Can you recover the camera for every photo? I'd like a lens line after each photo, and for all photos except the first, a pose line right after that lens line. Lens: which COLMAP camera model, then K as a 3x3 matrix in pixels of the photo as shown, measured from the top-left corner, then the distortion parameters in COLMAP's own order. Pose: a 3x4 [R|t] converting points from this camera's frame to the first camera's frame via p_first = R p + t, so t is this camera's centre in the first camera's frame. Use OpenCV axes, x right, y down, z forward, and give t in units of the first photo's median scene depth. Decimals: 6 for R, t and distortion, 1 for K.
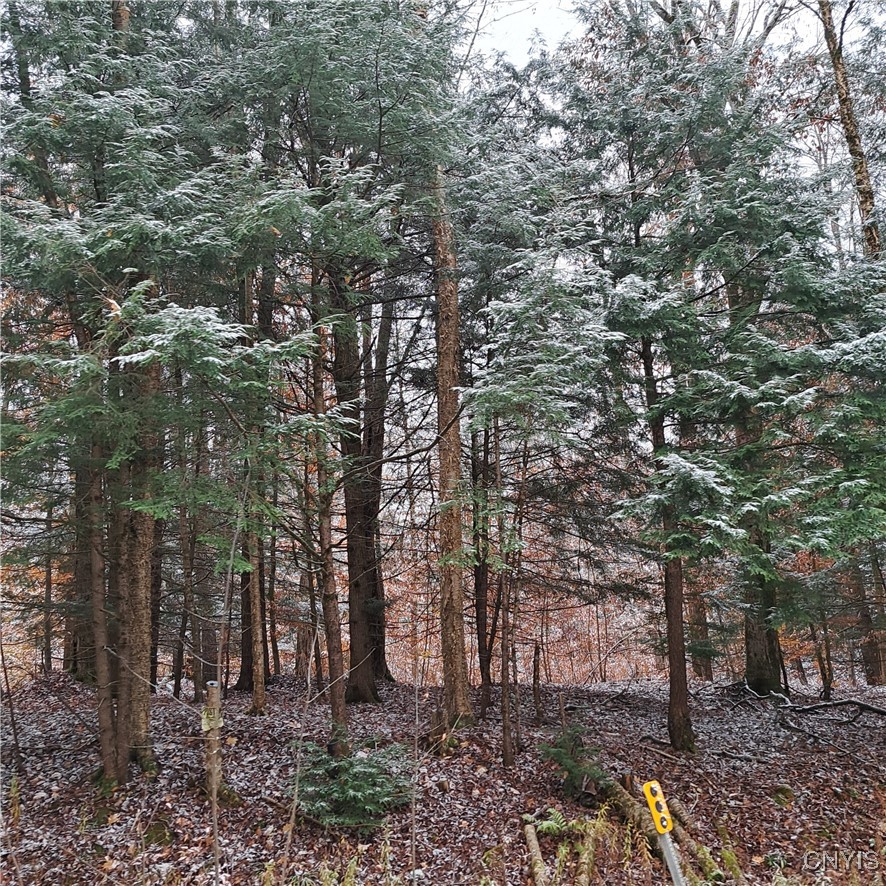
lens RADIAL K [[820.3, 0, 443.0], [0, 820.3, 443.0], [0, 0, 1]] dist [0.063963, -0.070987]
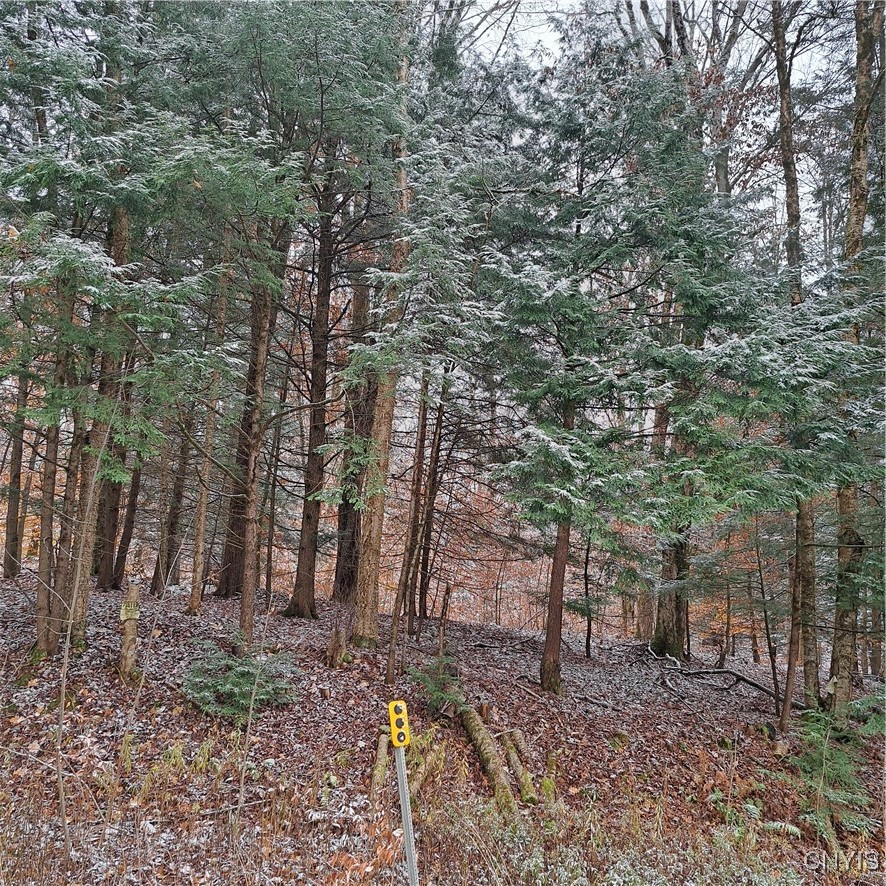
lens RADIAL K [[718.0, 0, 443.0], [0, 718.0, 443.0], [0, 0, 1]] dist [0.069117, -0.078892]
pose [[0.992338, 0.117108, -0.039372, 0.170449], [-0.115240, 0.992236, 0.046775, 0.003600], [0.044544, -0.041880, 0.998129, 0.018480]]
